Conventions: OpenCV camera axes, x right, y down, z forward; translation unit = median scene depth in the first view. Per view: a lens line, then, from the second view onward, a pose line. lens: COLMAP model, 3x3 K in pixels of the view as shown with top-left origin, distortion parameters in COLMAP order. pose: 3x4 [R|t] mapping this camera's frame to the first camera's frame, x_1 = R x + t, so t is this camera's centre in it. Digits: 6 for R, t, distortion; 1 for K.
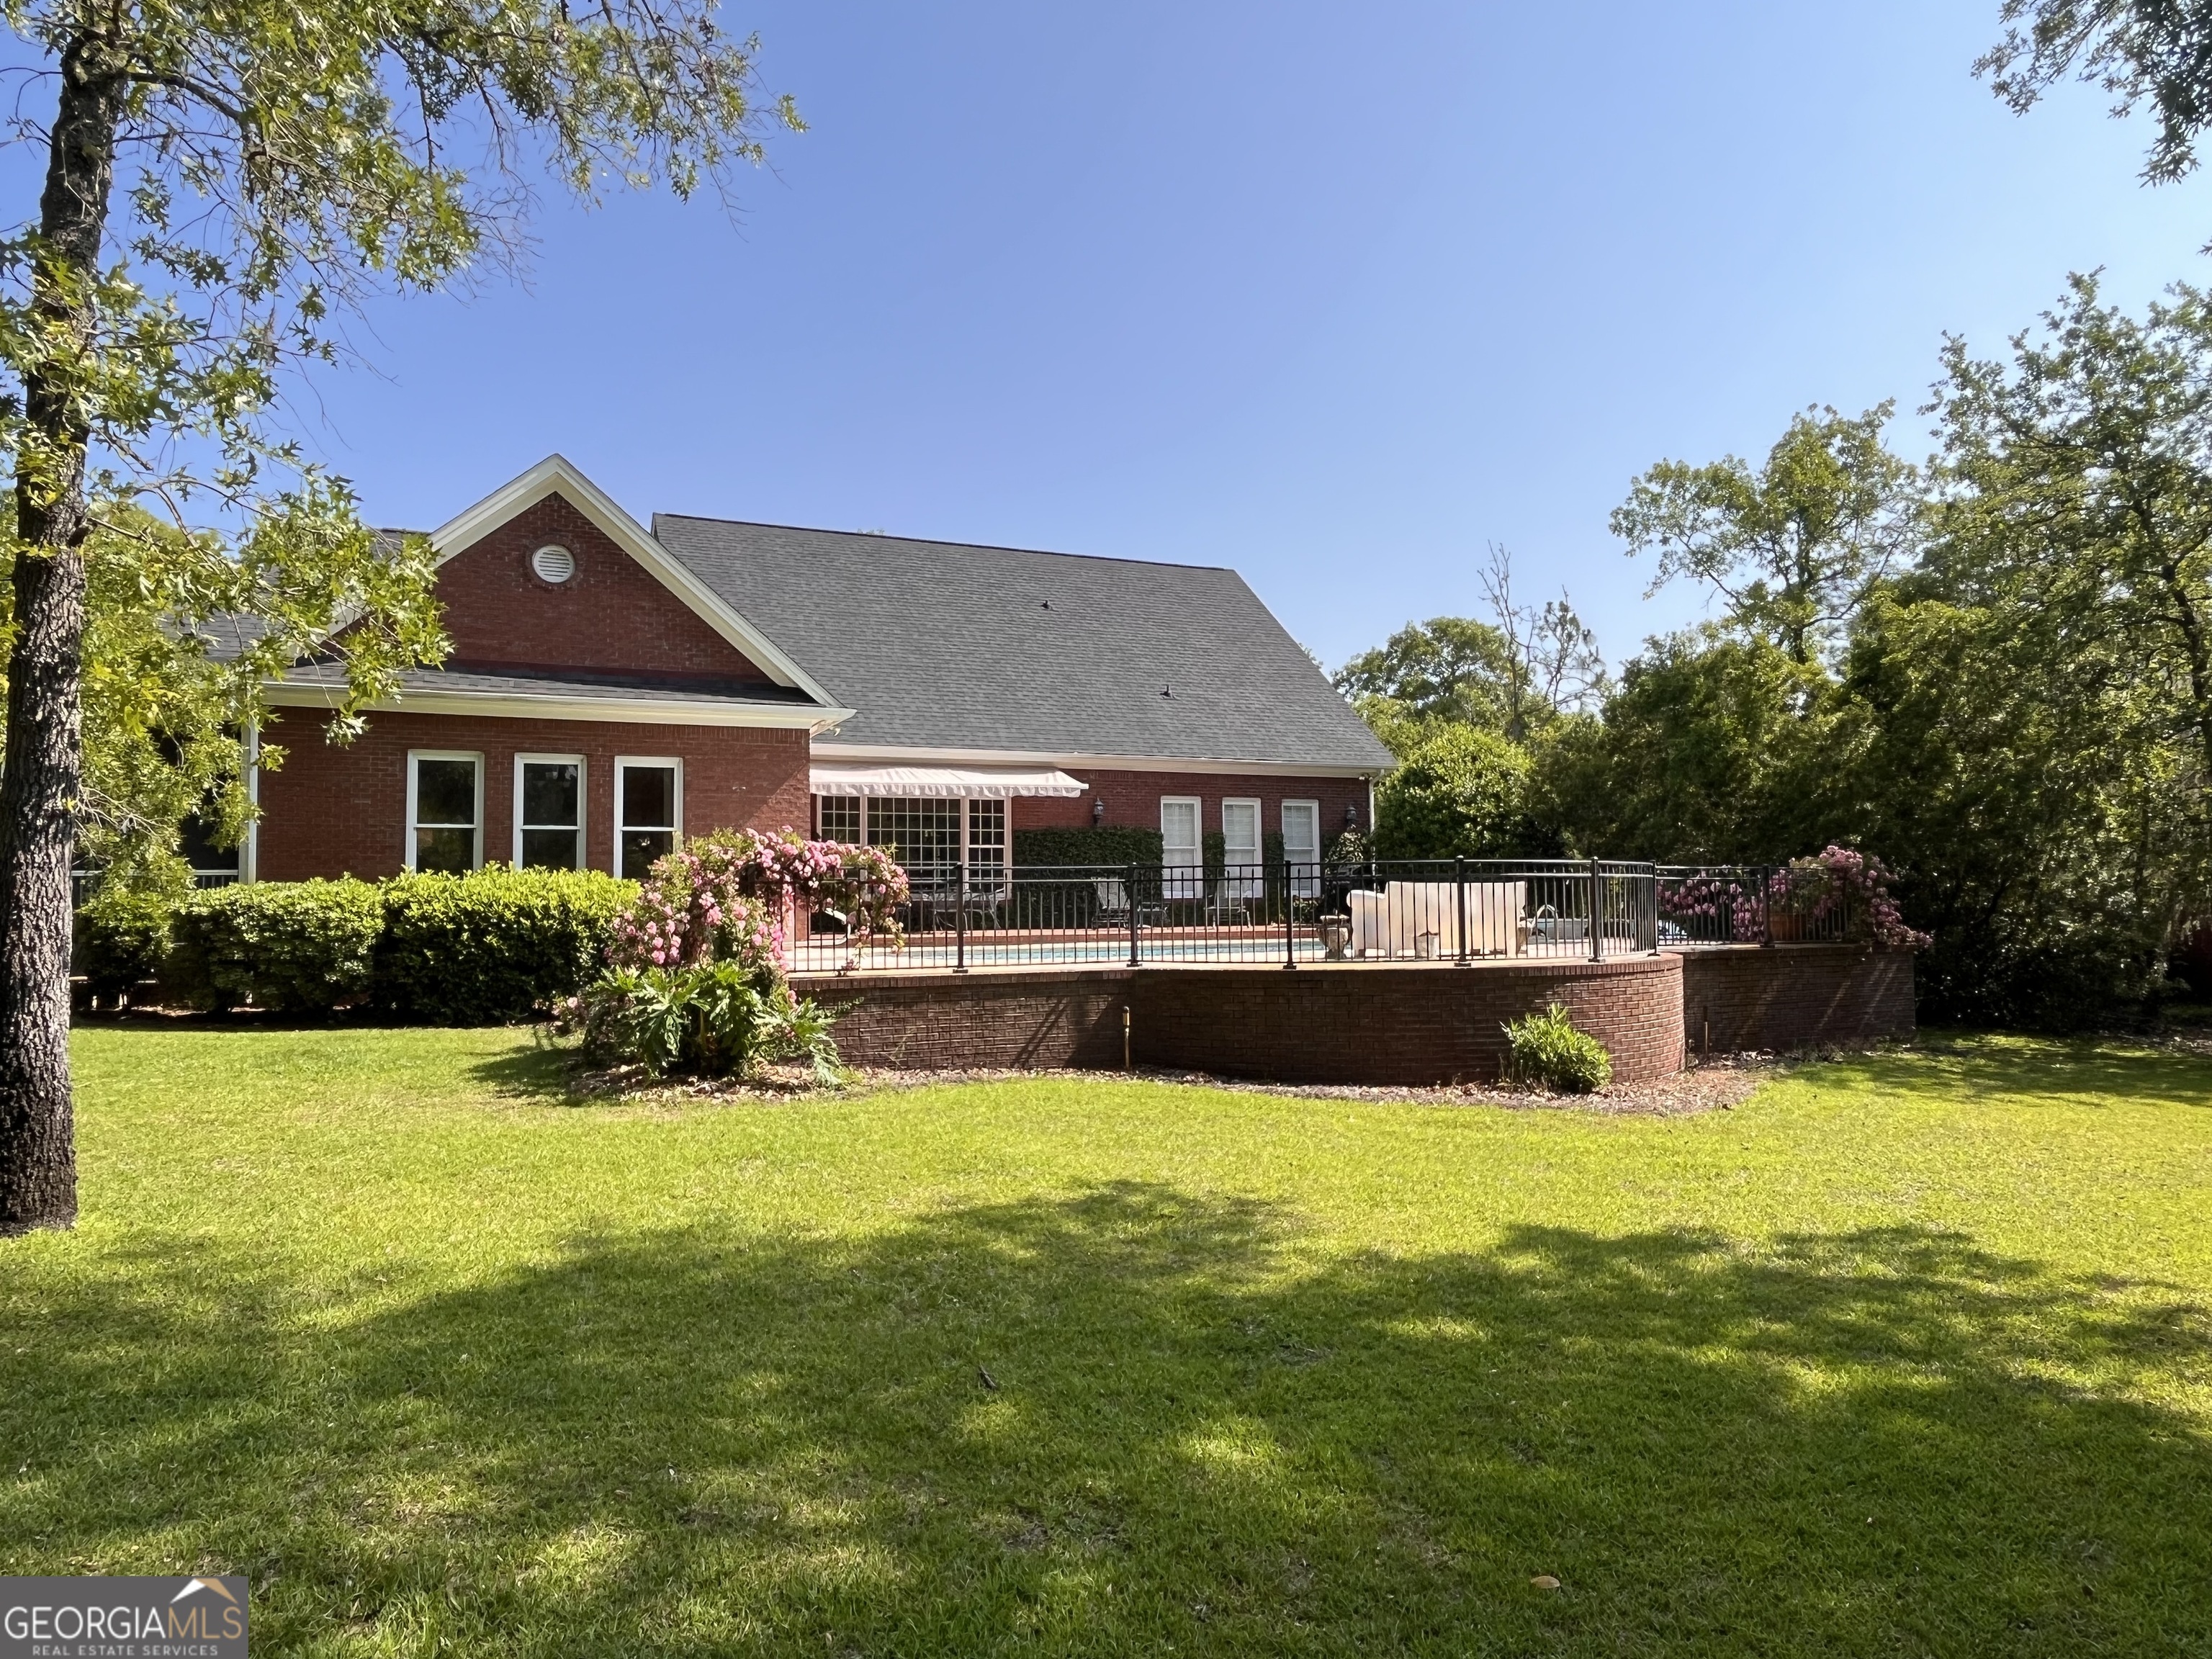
lens RADIAL K [[1429.1, 0, 1103.3], [0, 1429.1, 827.1], [0, 0, 1]] dist [0.001631, 0.000327]
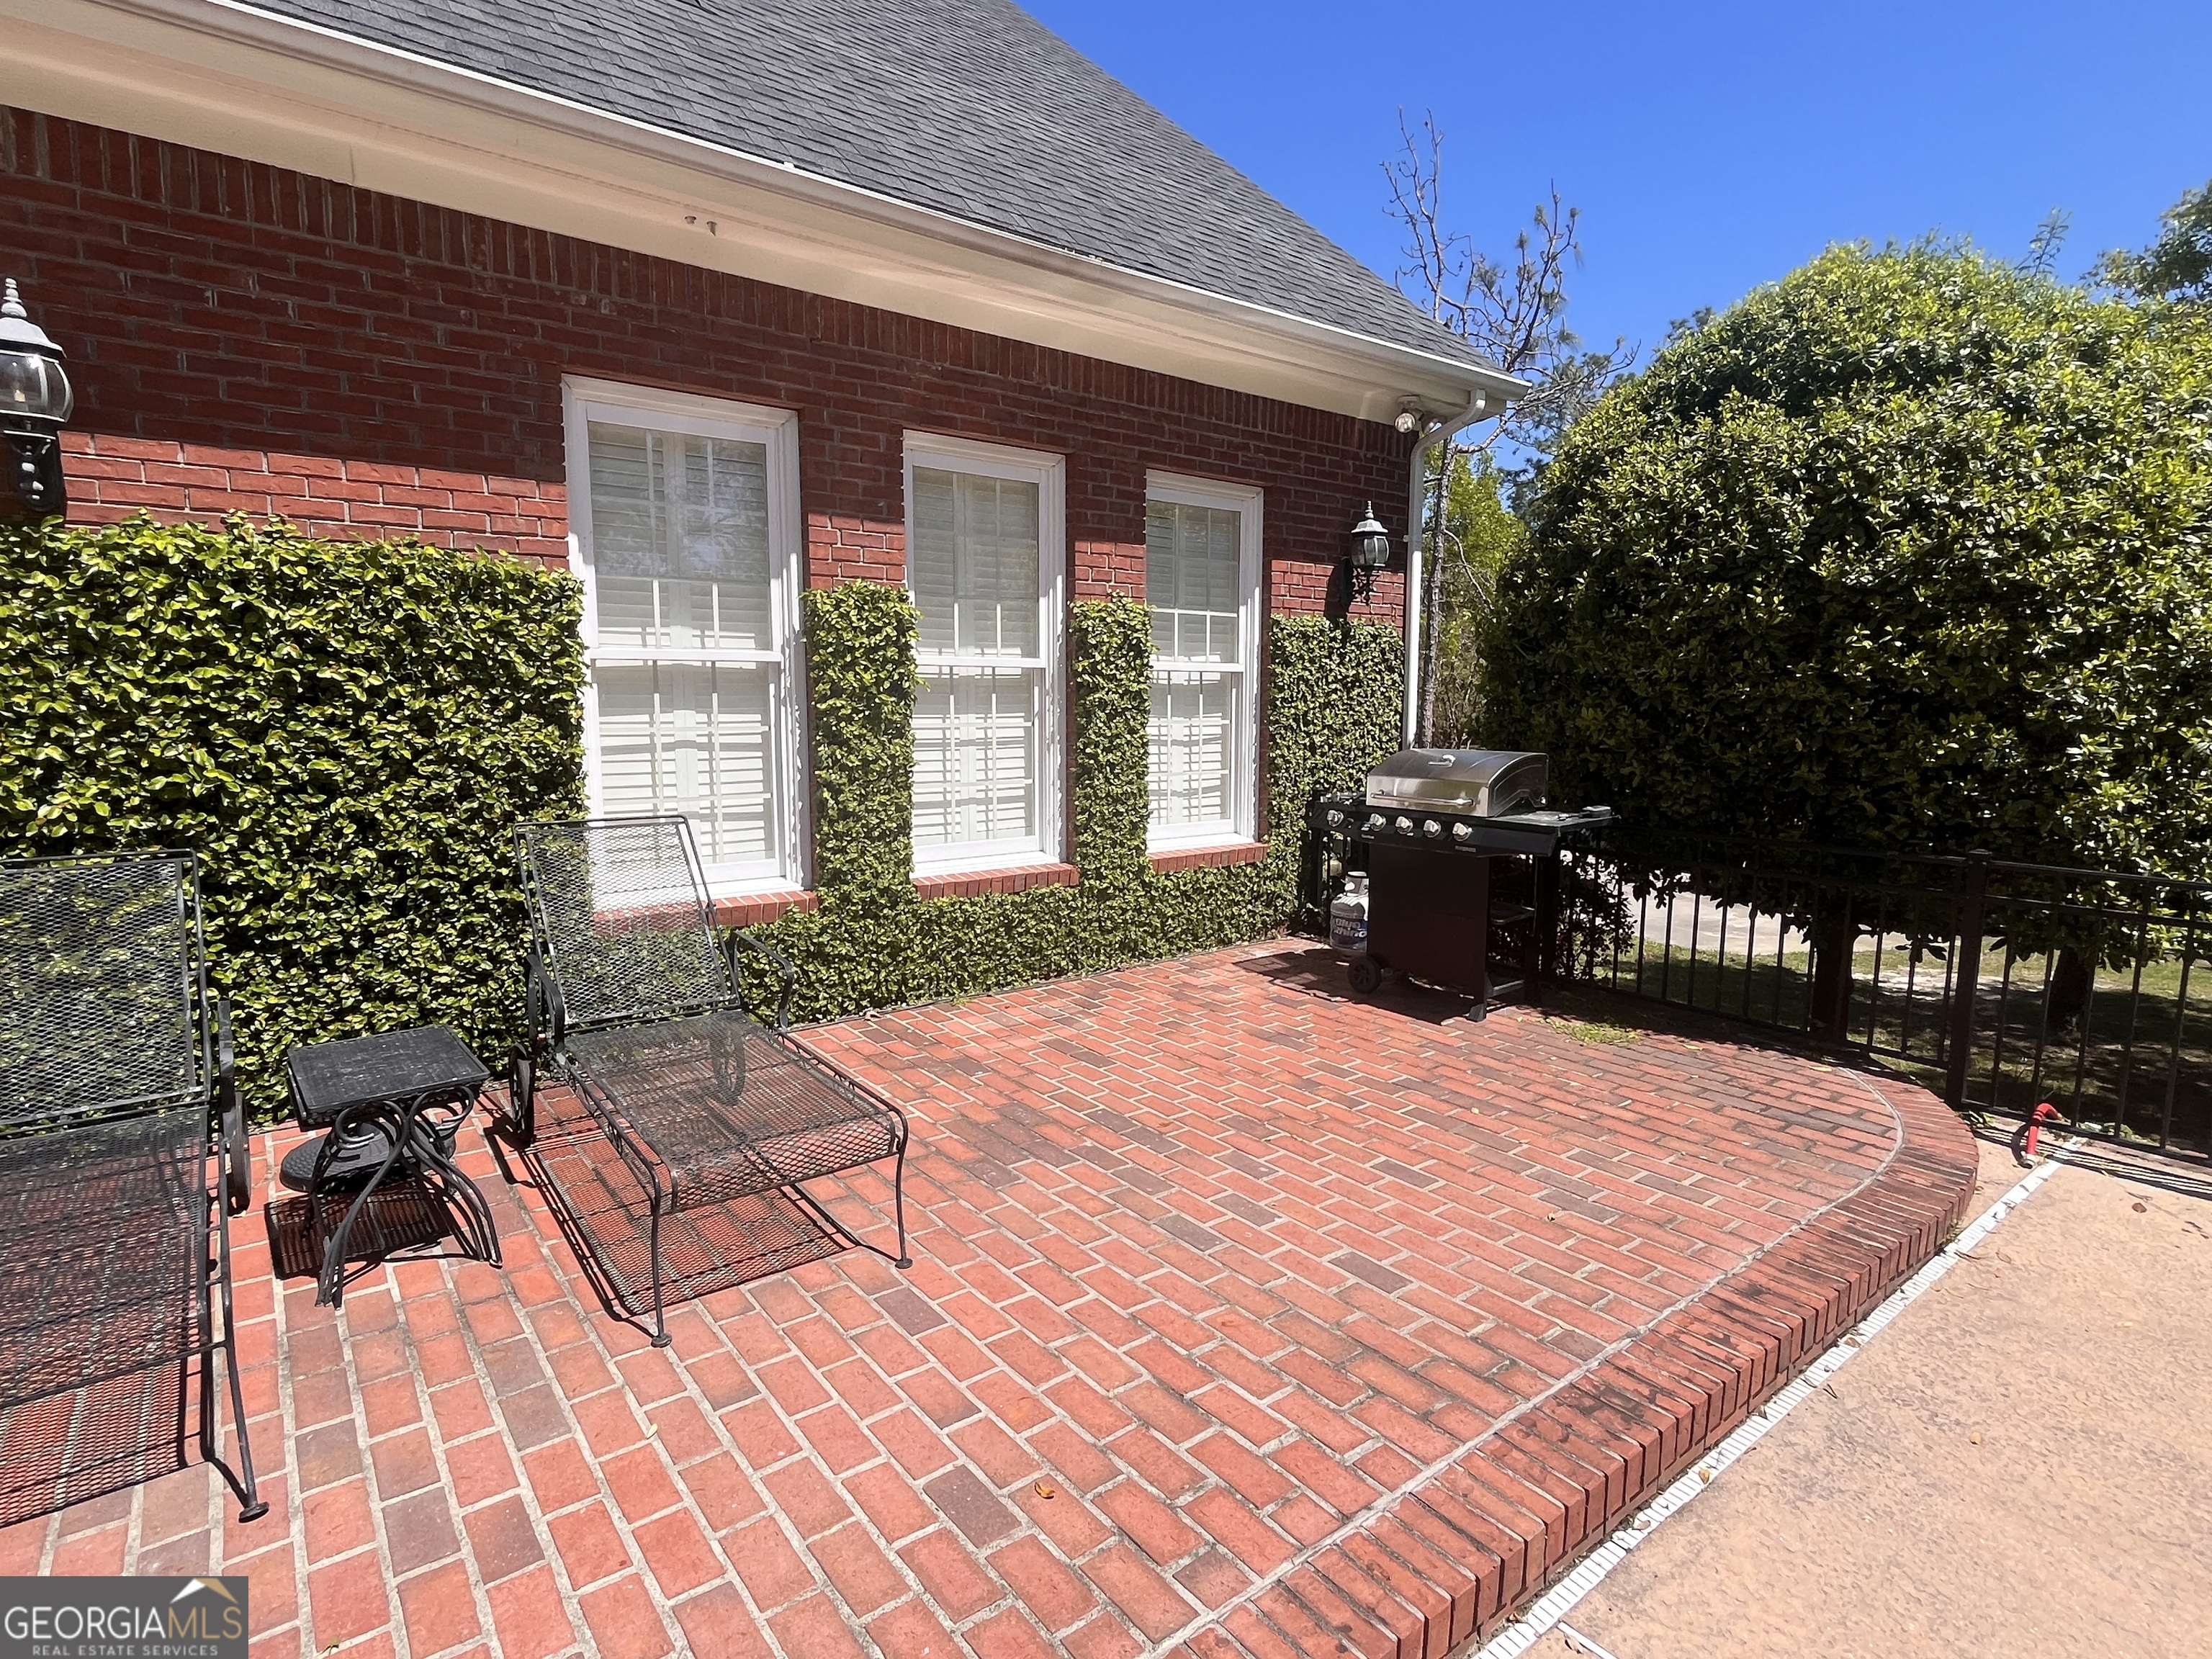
lens RADIAL K [[1126.3, 0, 1090.3], [0, 1126.3, 825.1], [0, 0, 1]] dist [-0.001598, -0.000660]
pose [[0.974611, -0.010782, 0.223646, 0.089701], [-0.026743, 0.986085, 0.164079, 0.012061], [-0.222303, -0.165894, 0.960761, 1.011380]]
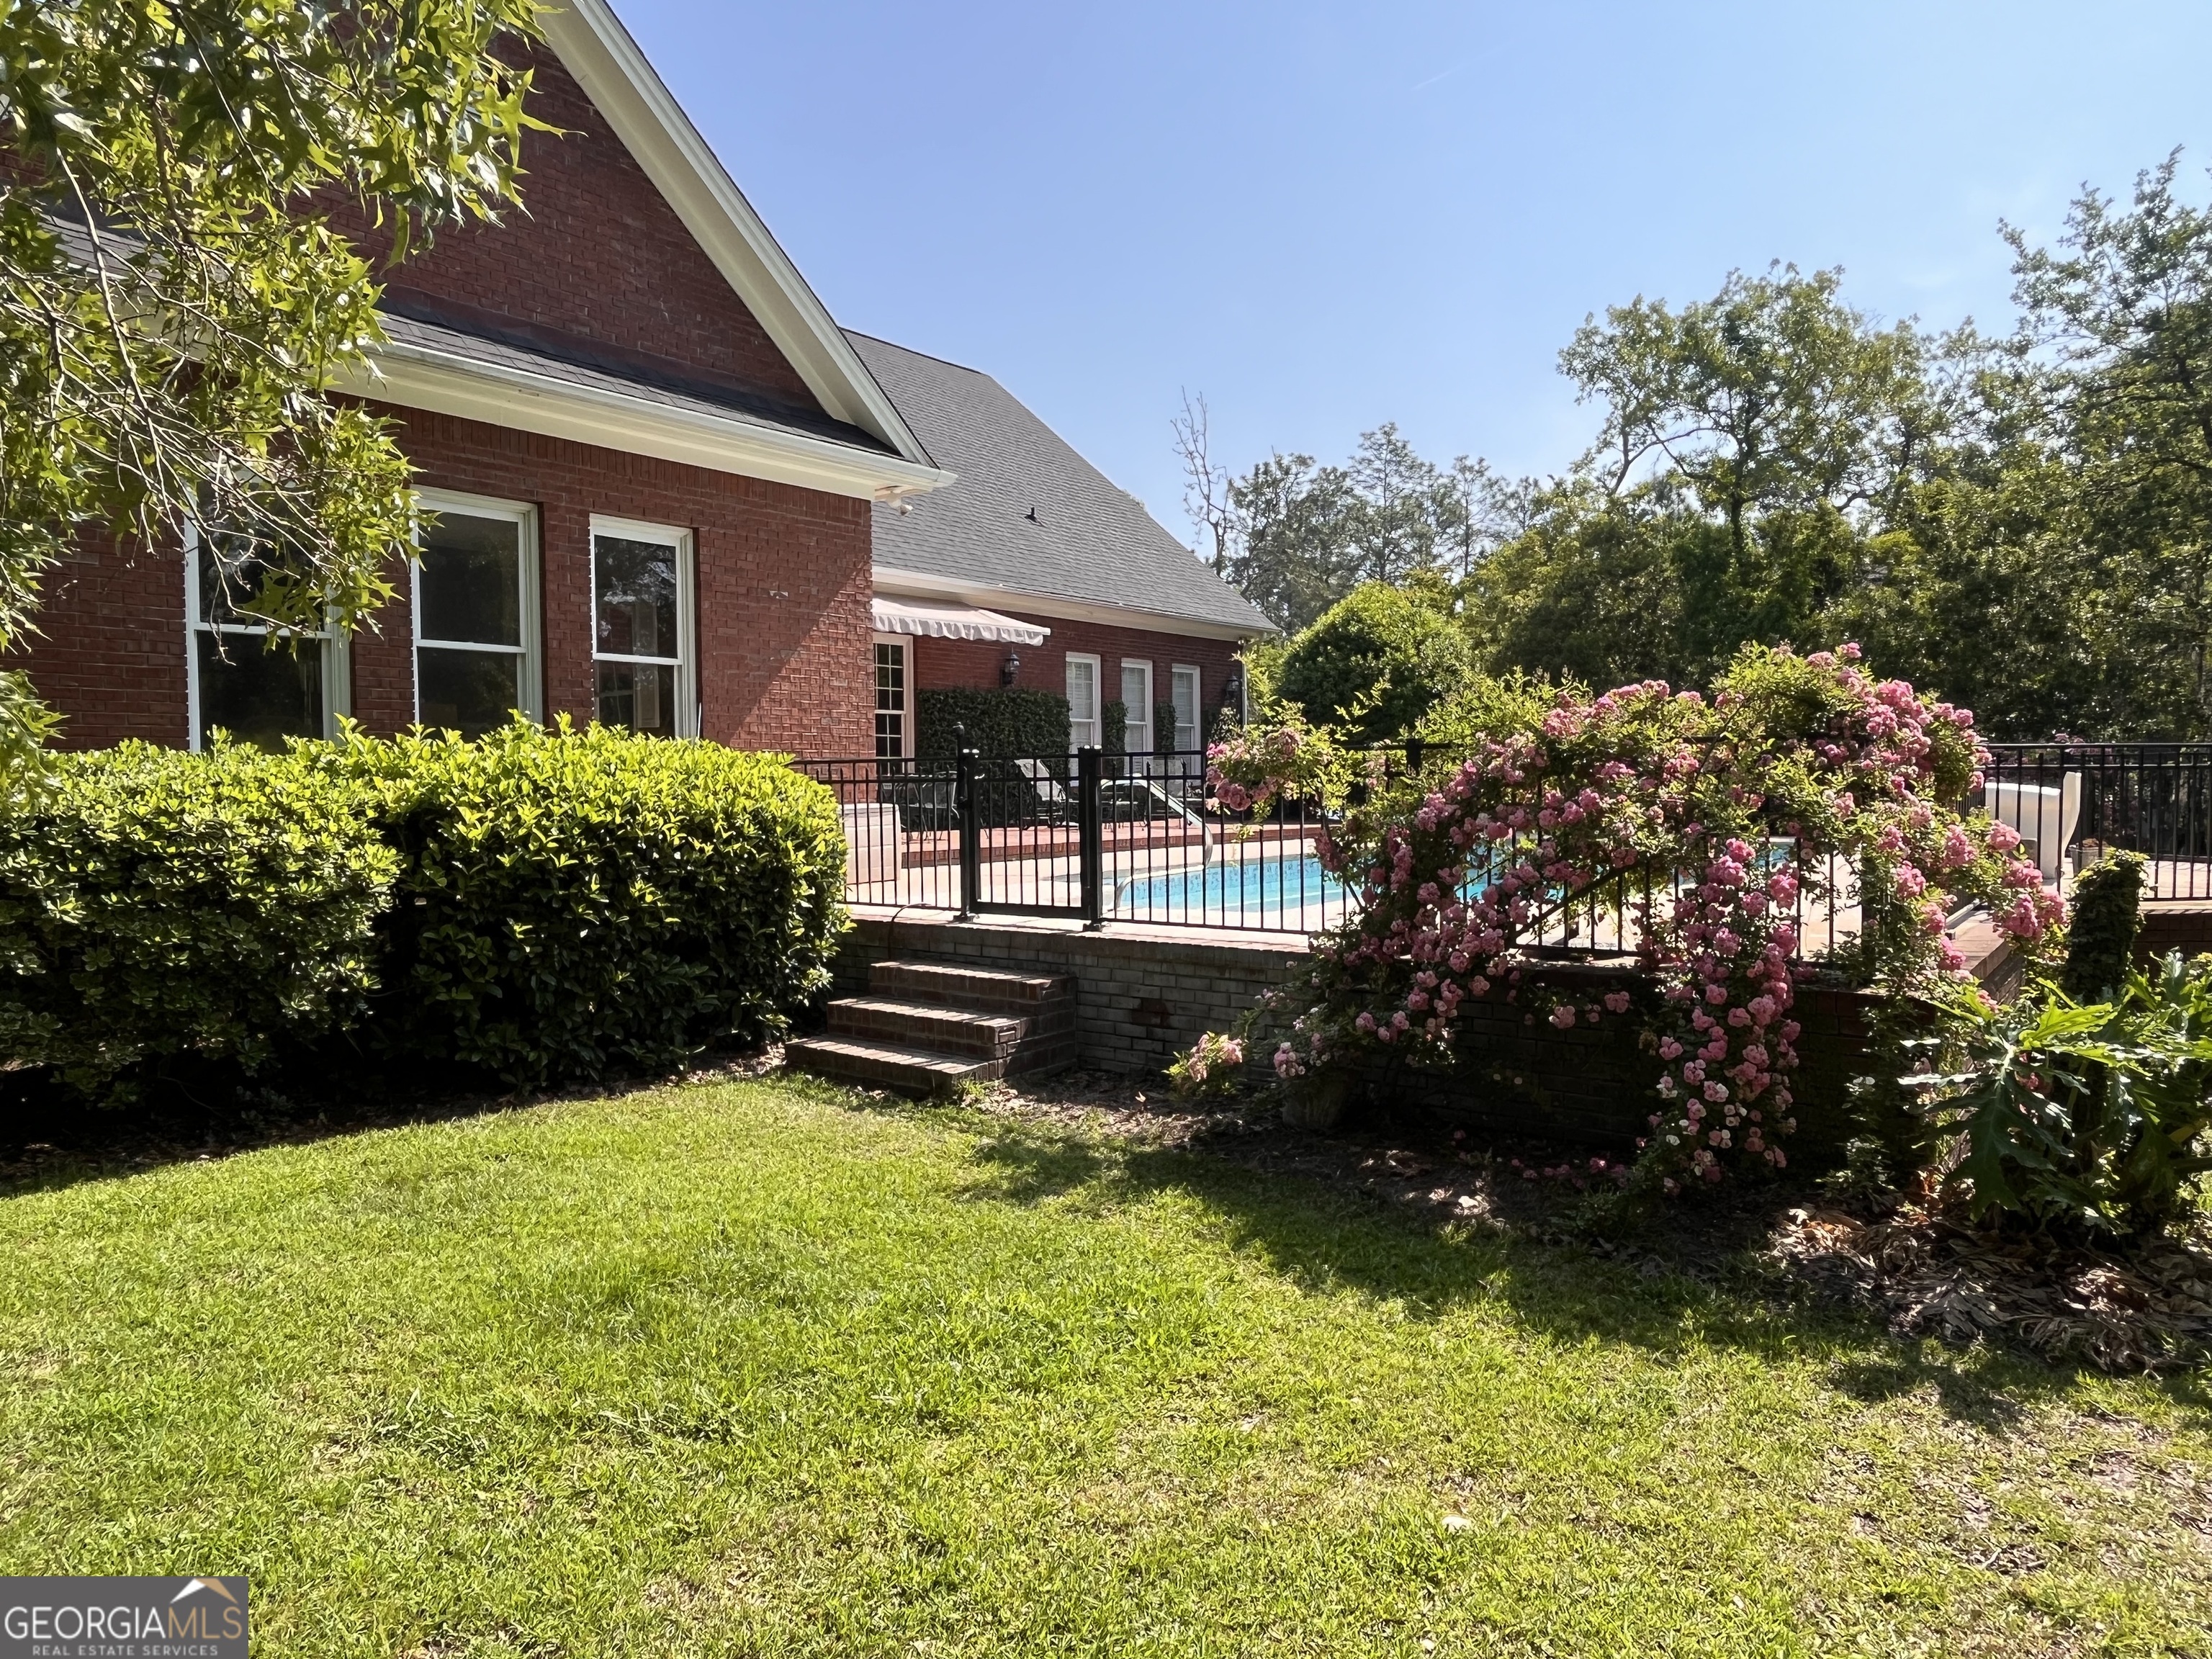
lens RADIAL K [[1429.1, 0, 1103.3], [0, 1429.1, 827.1], [0, 0, 1]] dist [0.001631, 0.000327]
pose [[0.882835, -0.010317, 0.469570, -0.359924], [-0.028416, 0.996754, 0.075325, 0.016091], [-0.468823, -0.079843, 0.879676, 0.388643]]
